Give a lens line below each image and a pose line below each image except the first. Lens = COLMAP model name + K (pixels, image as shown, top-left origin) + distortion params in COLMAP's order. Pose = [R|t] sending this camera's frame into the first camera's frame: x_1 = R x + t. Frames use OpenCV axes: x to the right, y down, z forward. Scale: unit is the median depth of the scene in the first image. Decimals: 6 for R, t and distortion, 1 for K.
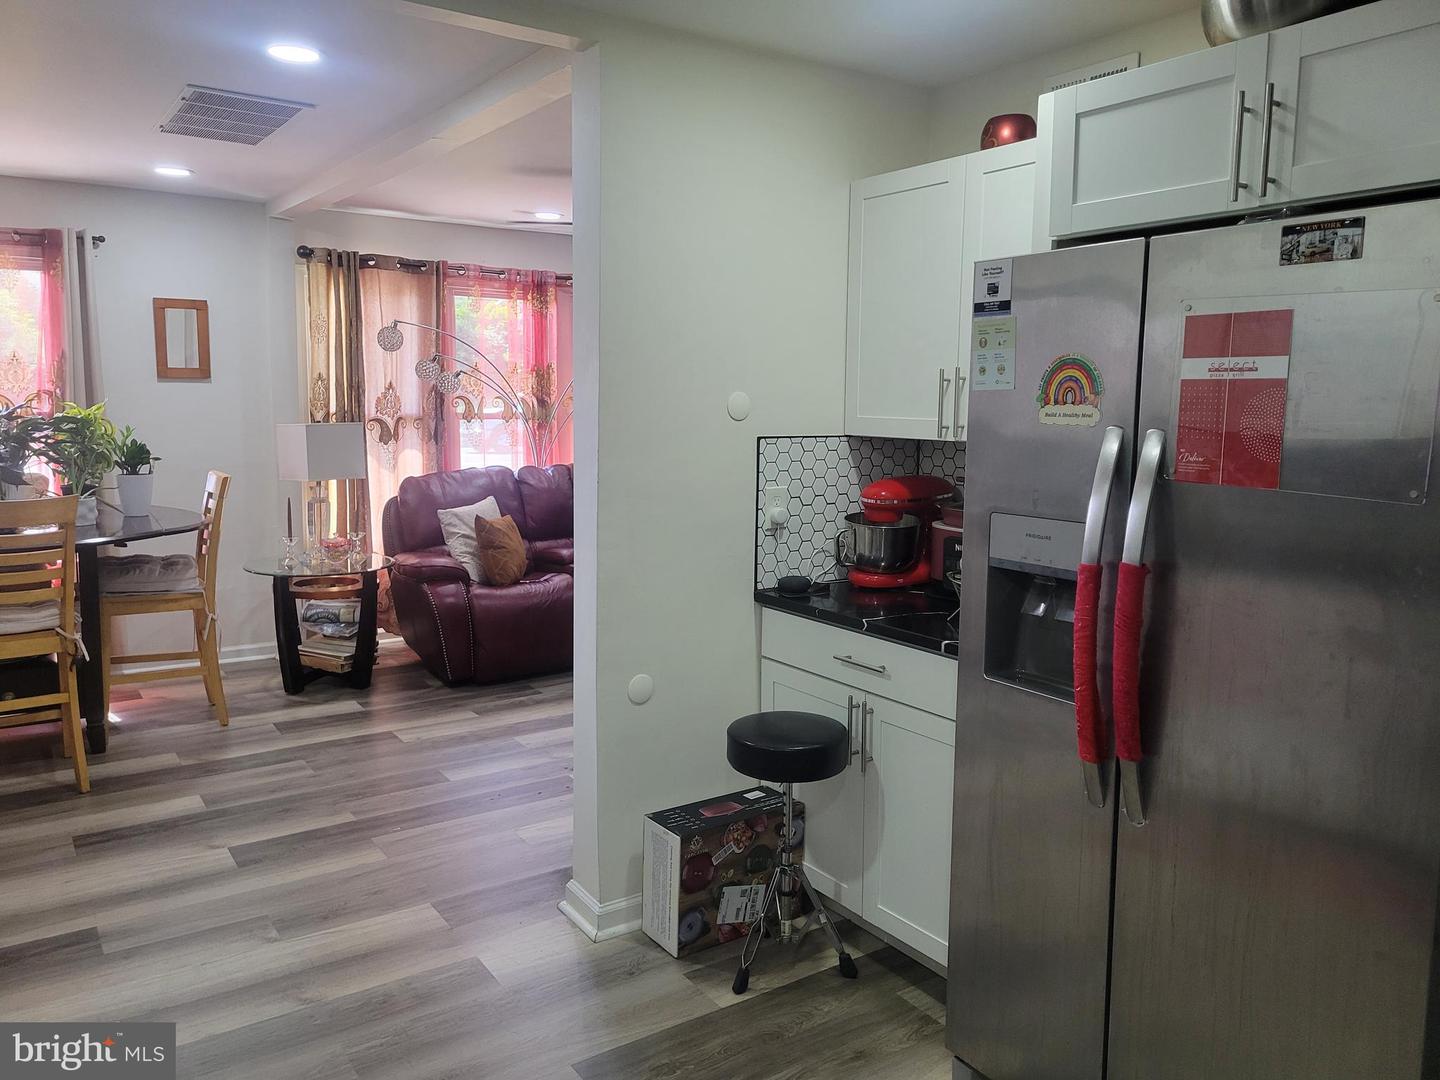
lens RADIAL K [[1082.7, 0, 720.0], [0, 1082.7, 540.0], [0, 0, 1]] dist [0.043513, -0.000004]
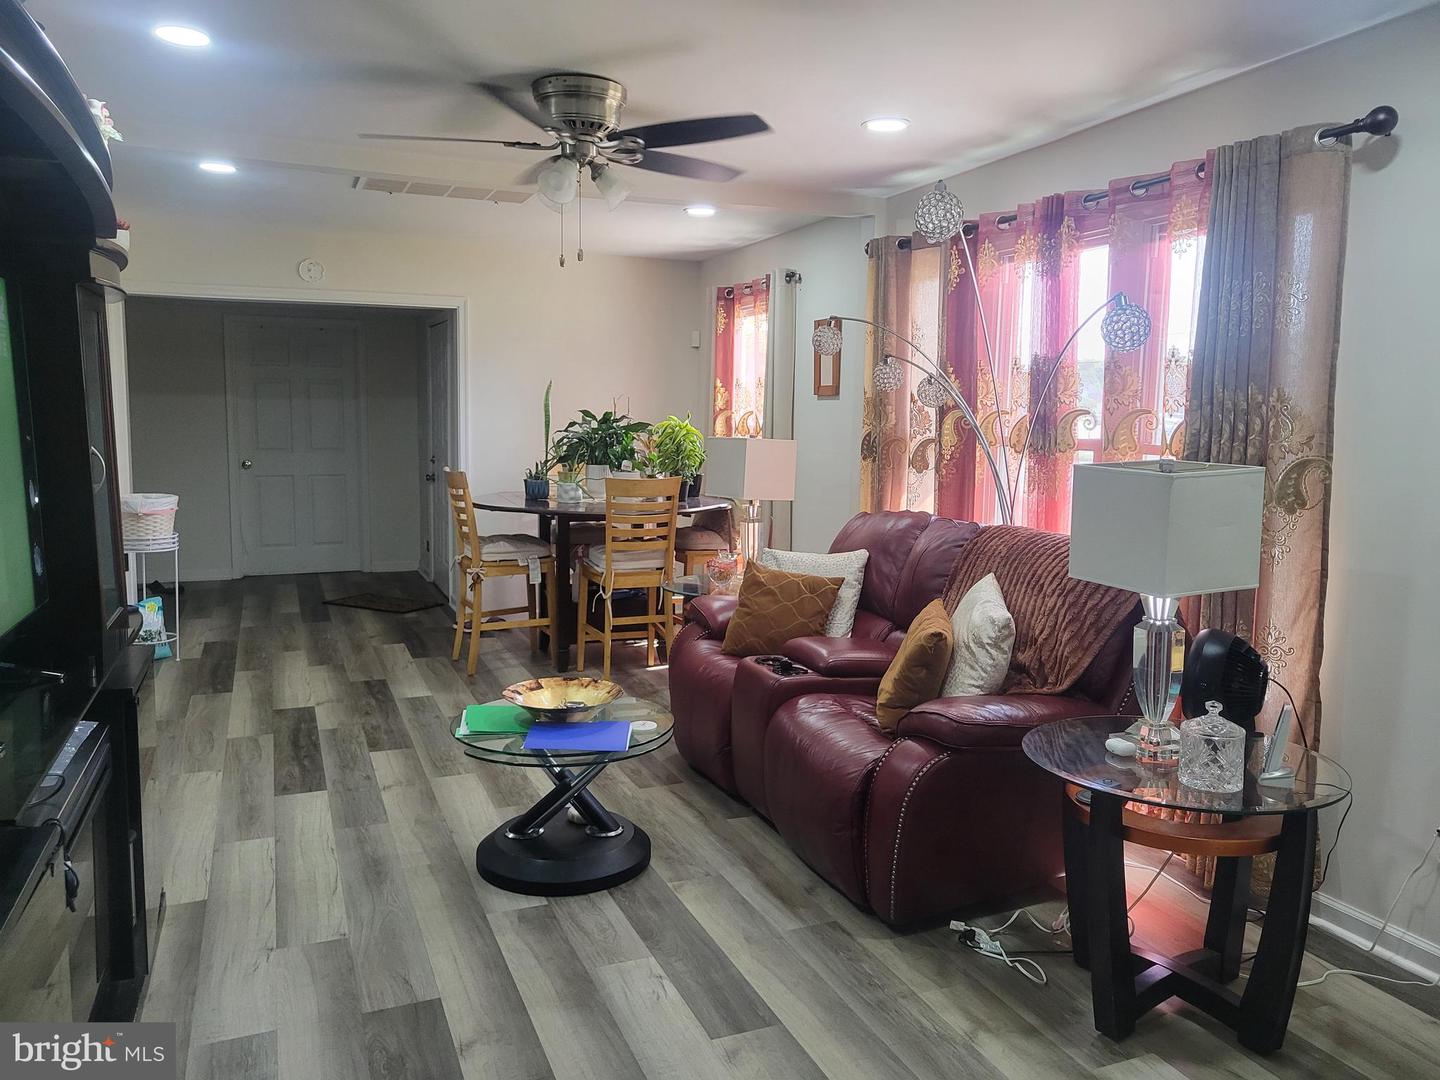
lens RADIAL K [[1082.7, 0, 720.0], [0, 1082.7, 540.0], [0, 0, 1]] dist [0.043513, -0.000004]
pose [[-0.225393, 0.107925, -0.968272, 0.571064], [-0.139372, 0.980052, 0.141681, -0.154629], [0.964248, 0.166883, -0.205855, 1.222517]]
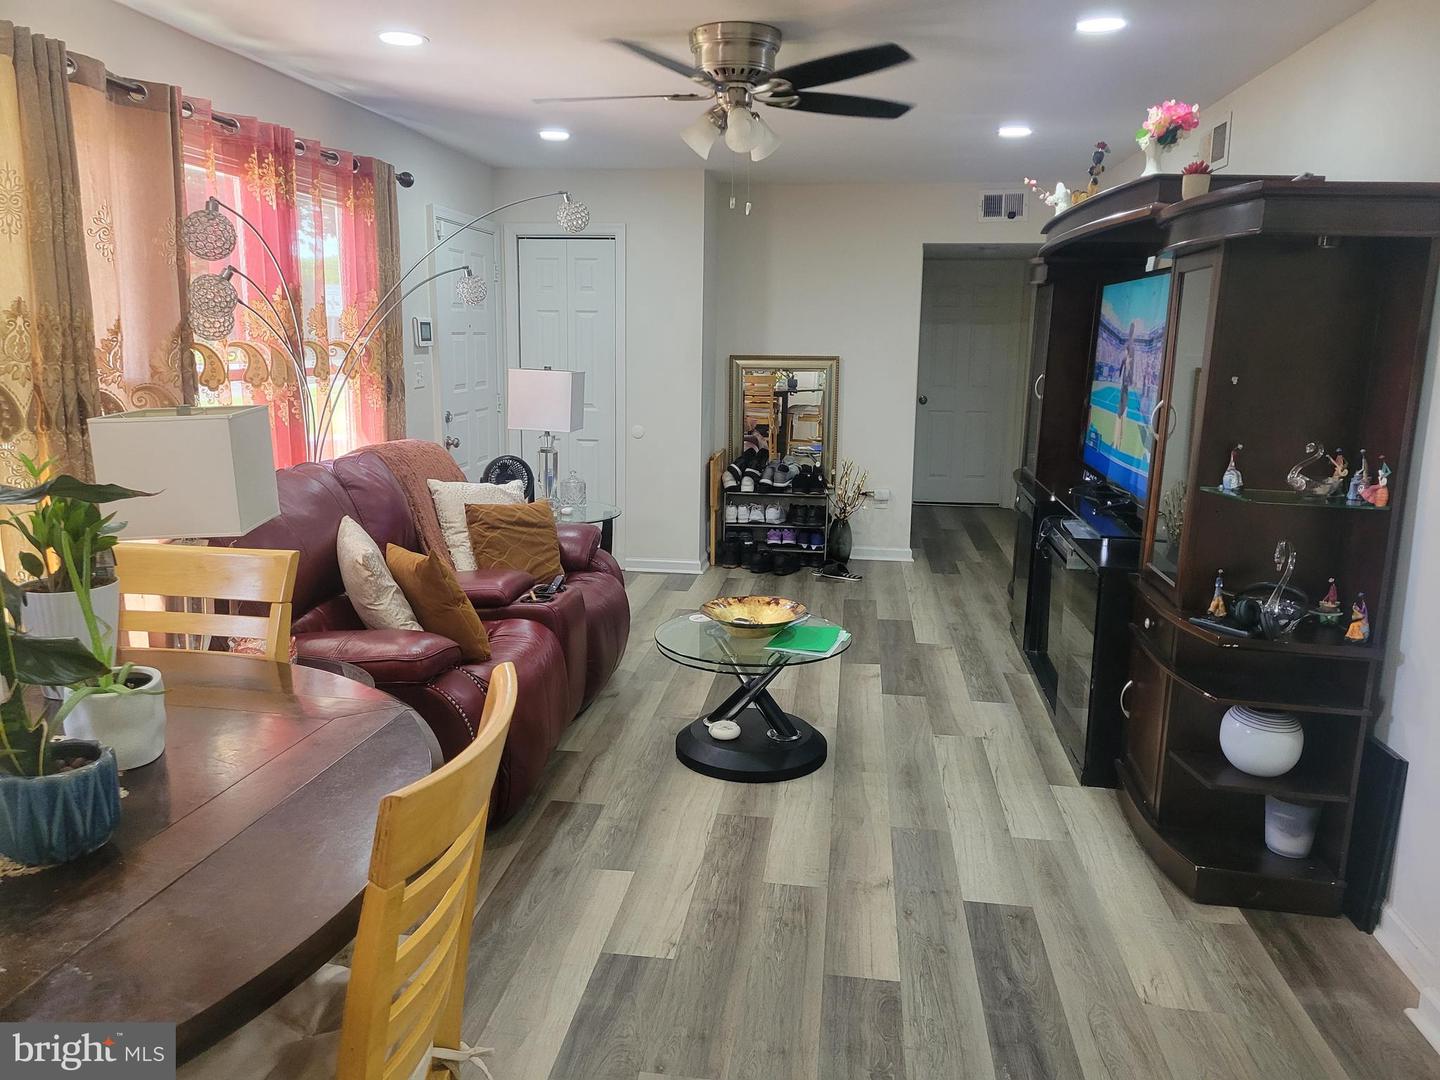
lens RADIAL K [[1082.7, 0, 720.0], [0, 1082.7, 540.0], [0, 0, 1]] dist [0.043513, -0.000004]
pose [[0.677741, -0.144922, 0.720878, -0.583787], [0.092903, 0.989405, 0.111561, -0.086578], [-0.729408, -0.008638, 0.684025, 0.517907]]
